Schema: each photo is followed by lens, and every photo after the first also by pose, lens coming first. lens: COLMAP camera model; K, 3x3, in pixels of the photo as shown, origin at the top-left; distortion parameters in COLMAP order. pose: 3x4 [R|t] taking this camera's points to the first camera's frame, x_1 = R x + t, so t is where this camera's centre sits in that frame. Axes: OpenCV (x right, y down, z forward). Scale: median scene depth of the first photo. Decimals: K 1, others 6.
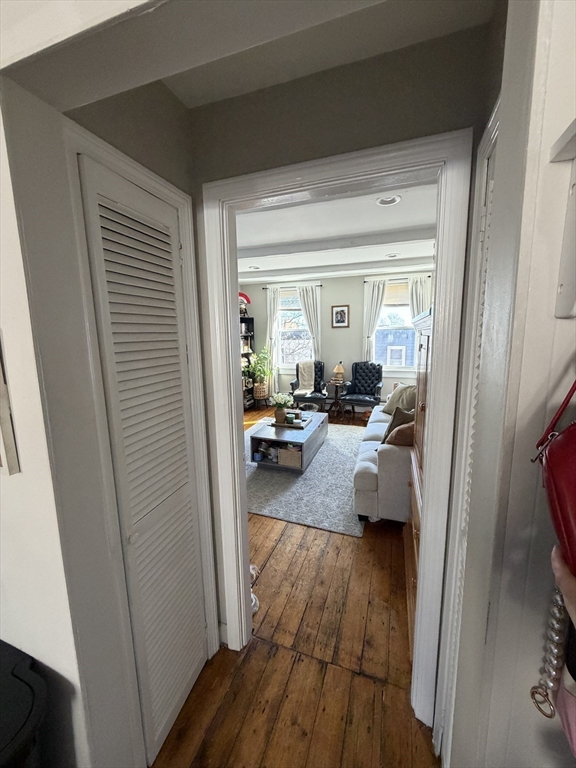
lens RADIAL K [[305.0, 0, 288.6], [0, 305.0, 380.8], [0, 0, 1]] dist [0.000450, -0.000358]
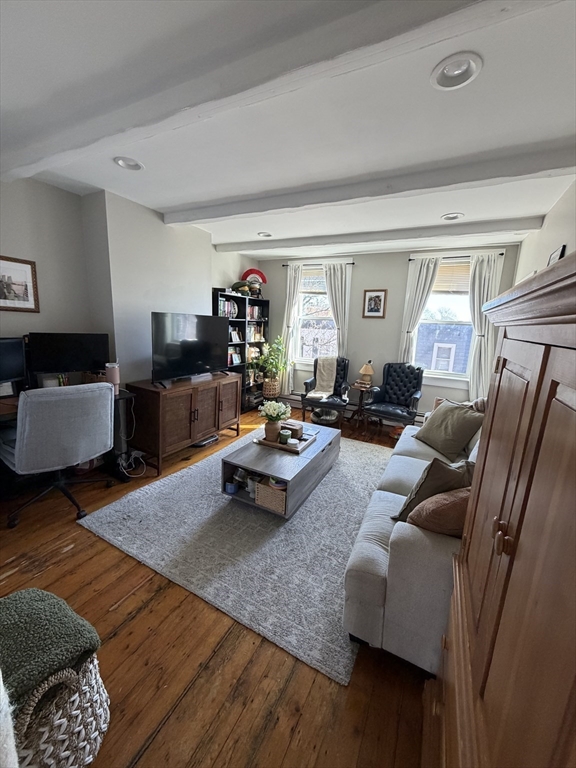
lens RADIAL K [[305.0, 0, 288.6], [0, 305.0, 380.8], [0, 0, 1]] dist [0.000450, -0.000358]
pose [[0.989130, 0.081025, -0.122708, 0.064905], [-0.076199, 0.996142, 0.043527, -0.029716], [0.125762, -0.033704, 0.991488, 0.184745]]
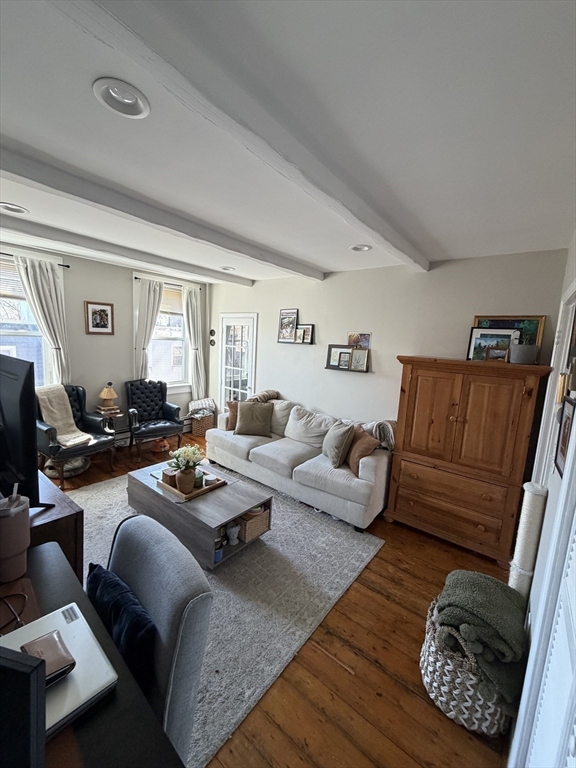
lens RADIAL K [[305.0, 0, 288.6], [0, 305.0, 380.8], [0, 0, 1]] dist [0.000450, -0.000358]
pose [[0.319063, -0.099660, 0.942479, -0.380630], [0.084725, 0.993473, 0.076370, -0.089524], [-0.943939, 0.055485, 0.325424, 0.390499]]
